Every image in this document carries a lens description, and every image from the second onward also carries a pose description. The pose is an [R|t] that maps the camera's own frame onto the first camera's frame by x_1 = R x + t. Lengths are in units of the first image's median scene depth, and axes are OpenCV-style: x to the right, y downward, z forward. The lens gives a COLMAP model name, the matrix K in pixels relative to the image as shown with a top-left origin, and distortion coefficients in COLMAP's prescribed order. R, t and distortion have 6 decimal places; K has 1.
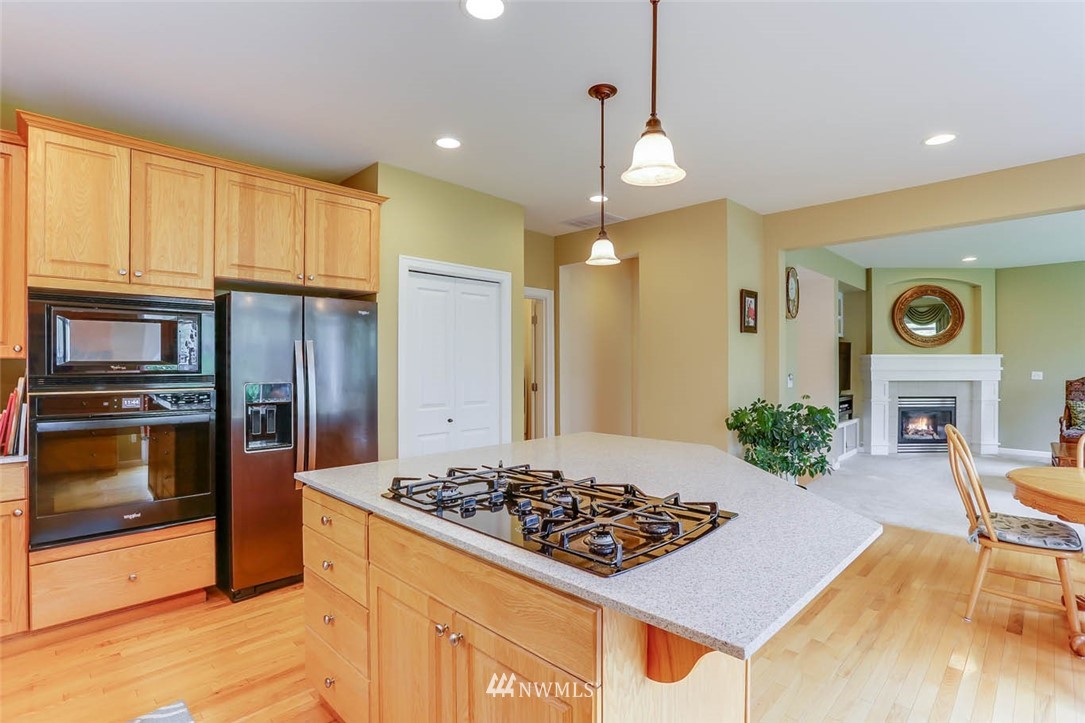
lens RADIAL K [[528.7, 0, 538.3], [0, 528.7, 361.6], [0, 0, 1]] dist [-0.048765, 0.016974]
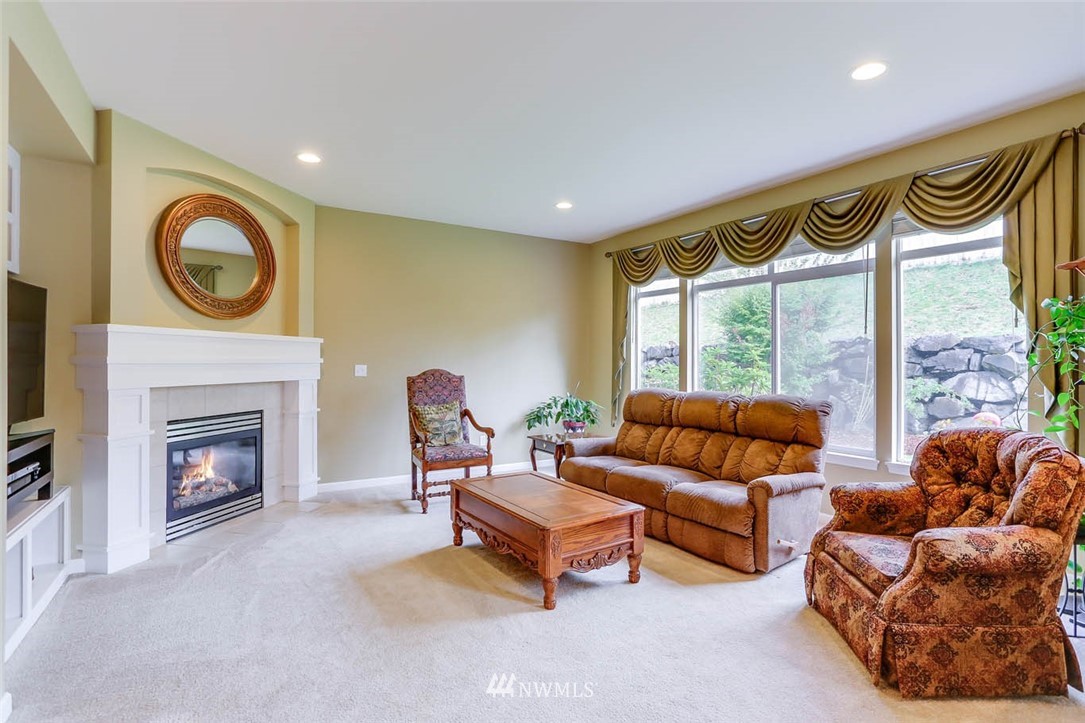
lens RADIAL K [[528.7, 0, 544.1], [0, 528.7, 361.0], [0, 0, 1]] dist [-0.048765, 0.016974]
pose [[0.232371, 0.002760, 0.972623, 0.746766], [-0.004636, 0.999988, -0.001730, 0.031564], [-0.972616, -0.004107, 0.232381, 1.297766]]
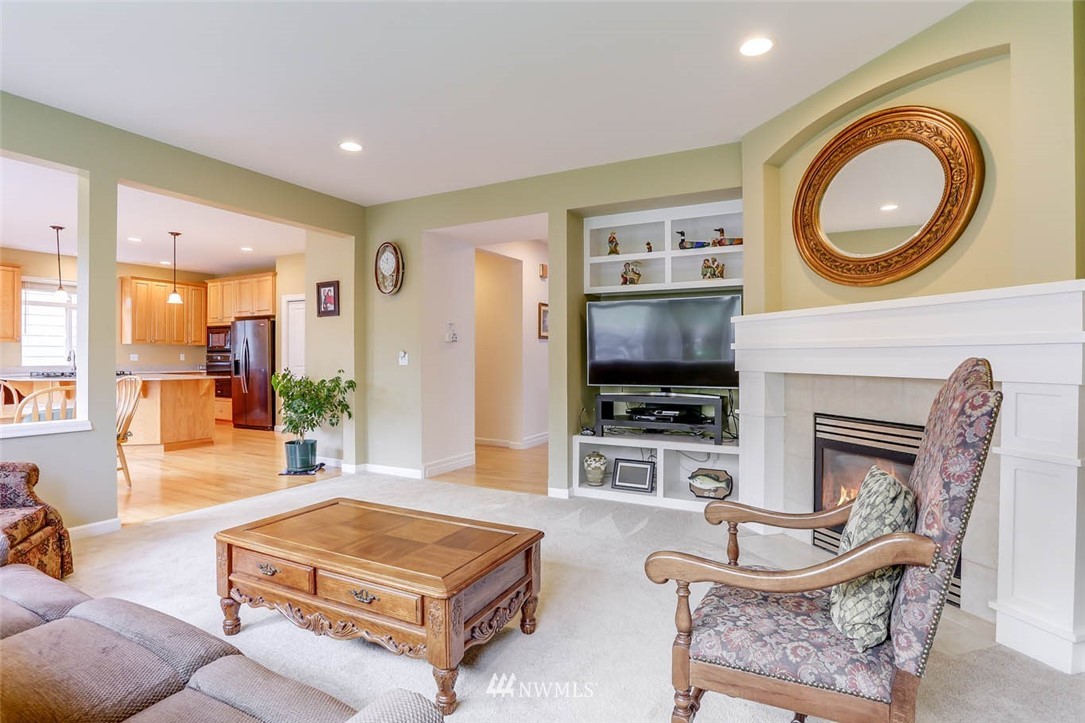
lens RADIAL K [[528.7, 0, 546.4], [0, 528.7, 362.0], [0, 0, 1]] dist [-0.048765, 0.016974]
pose [[0.309850, 0.011932, -0.950710, 2.449145], [0.002728, 0.999906, 0.013438, 0.053146], [0.950781, -0.006758, 0.309789, 1.561488]]
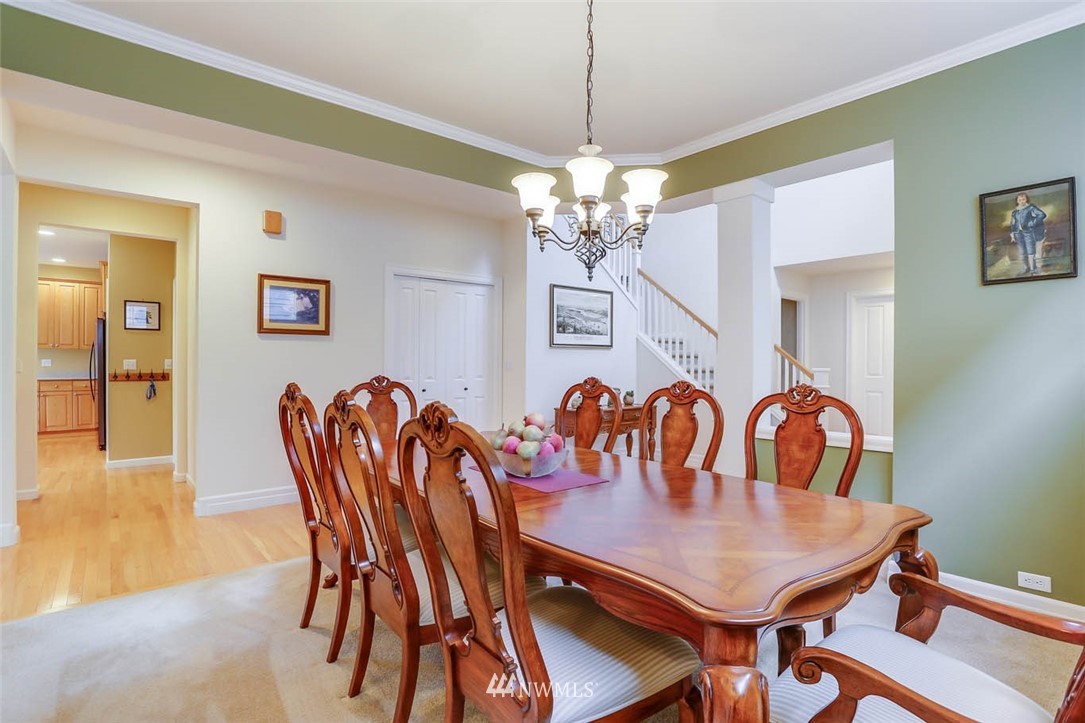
lens RADIAL K [[528.7, 0, 540.1], [0, 528.7, 362.9], [0, 0, 1]] dist [-0.048765, 0.016974]
pose [[-0.076720, 0.001197, -0.997052, 1.580443], [-0.003328, 0.999993, 0.001456, 0.050153], [0.997047, 0.003429, -0.076716, 2.990172]]
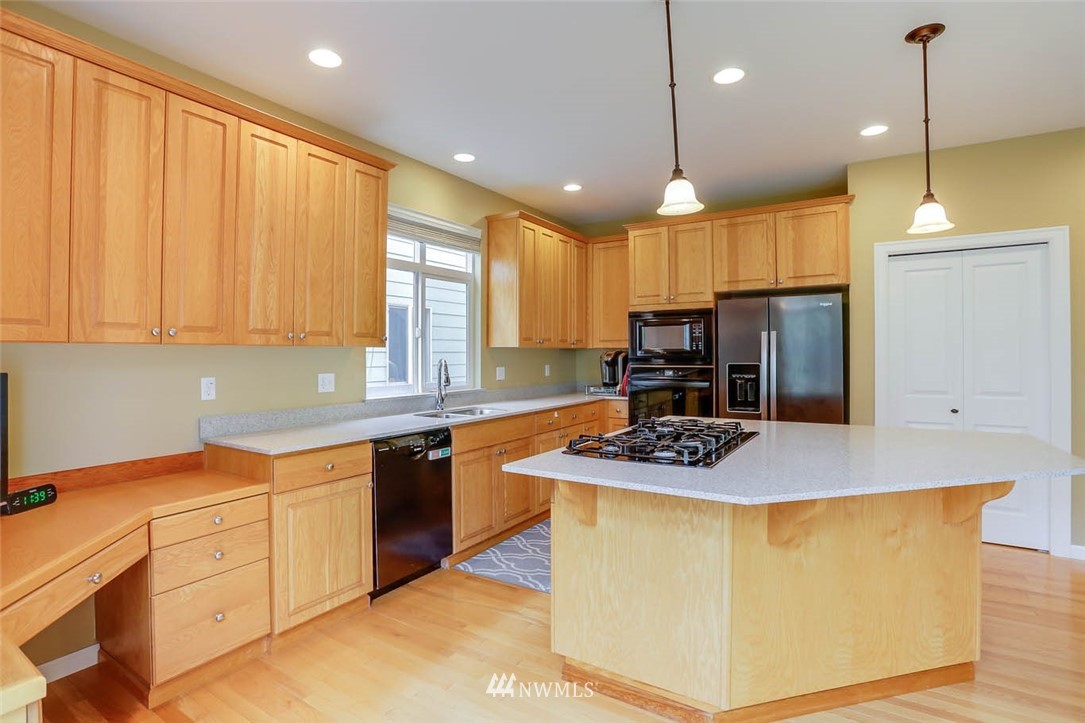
lens RADIAL K [[528.7, 0, 542.9], [0, 528.7, 338.8], [0, 0, 1]] dist [-0.048765, 0.016974]
pose [[0.230438, -0.029962, -0.972626, 0.650032], [0.008427, 0.999550, -0.028795, 0.010166], [0.973050, -0.001561, 0.230587, 0.145660]]
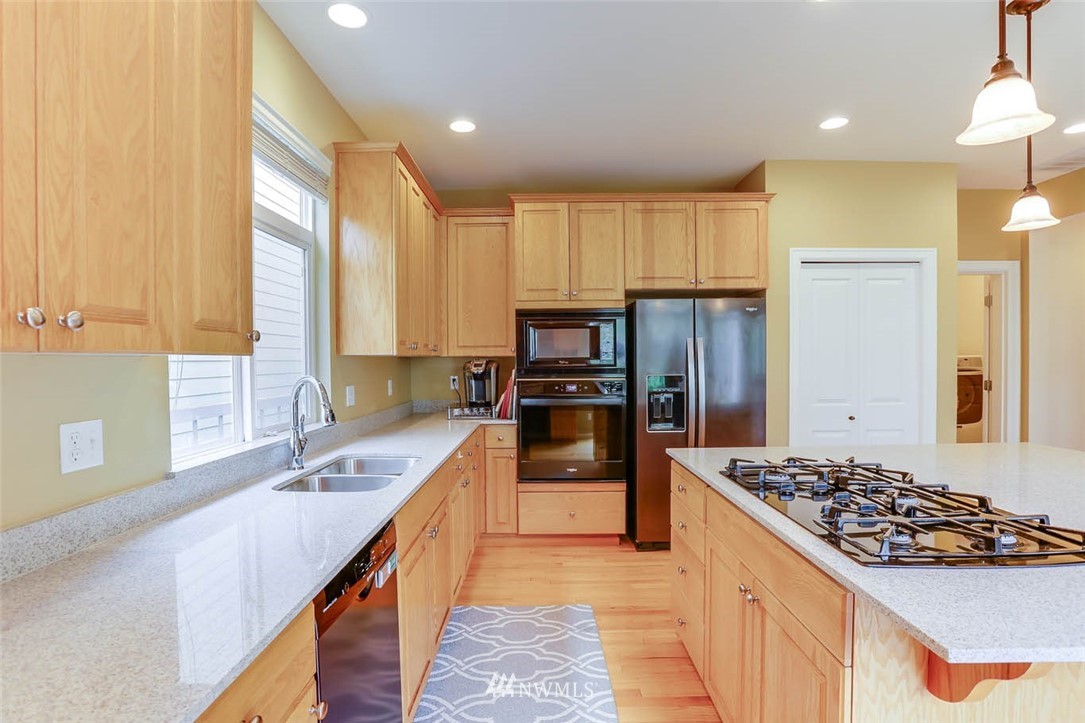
lens RADIAL K [[528.7, 0, 533.7], [0, 528.7, 366.8], [0, 0, 1]] dist [-0.048765, 0.016974]
pose [[0.700690, 0.003728, -0.713456, 0.113931], [0.010897, 0.999814, 0.015926, 0.000528], [0.713383, -0.018934, 0.700519, -0.045032]]
